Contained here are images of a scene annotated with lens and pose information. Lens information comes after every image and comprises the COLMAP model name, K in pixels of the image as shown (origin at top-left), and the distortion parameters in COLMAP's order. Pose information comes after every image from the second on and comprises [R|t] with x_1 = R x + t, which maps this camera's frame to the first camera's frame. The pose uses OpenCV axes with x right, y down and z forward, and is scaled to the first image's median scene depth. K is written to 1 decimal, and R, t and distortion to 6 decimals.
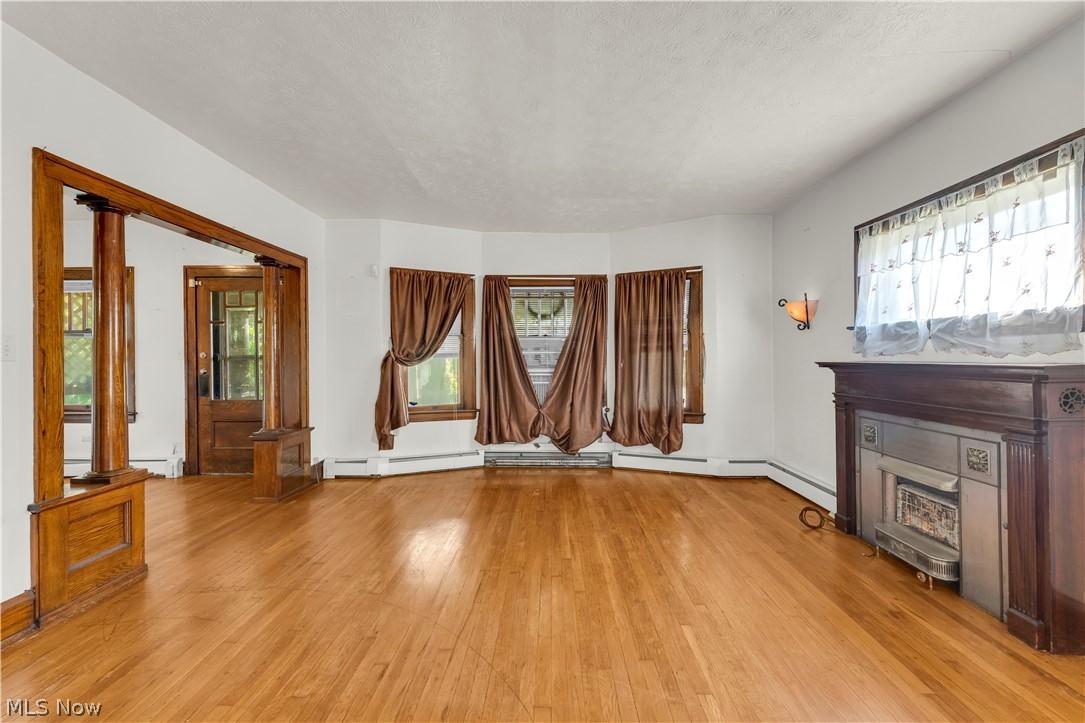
lens RADIAL K [[443.7, 0, 546.1], [0, 443.7, 361.8], [0, 0, 1]] dist [-0.000763, -0.000204]
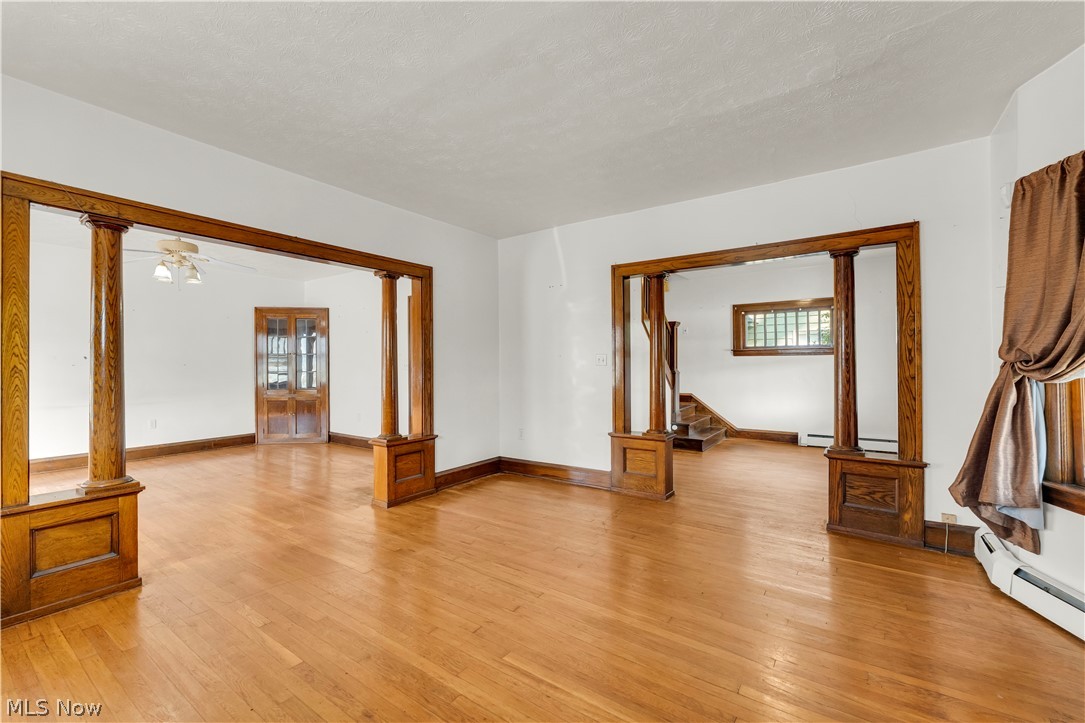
lens RADIAL K [[443.7, 0, 546.1], [0, 443.7, 361.8], [0, 0, 1]] dist [-0.000763, -0.000204]
pose [[-0.559991, 0.004737, -0.828485, 0.342473], [0.003832, 0.999988, 0.003128, -0.013557], [0.828490, -0.001423, -0.560003, 0.829769]]
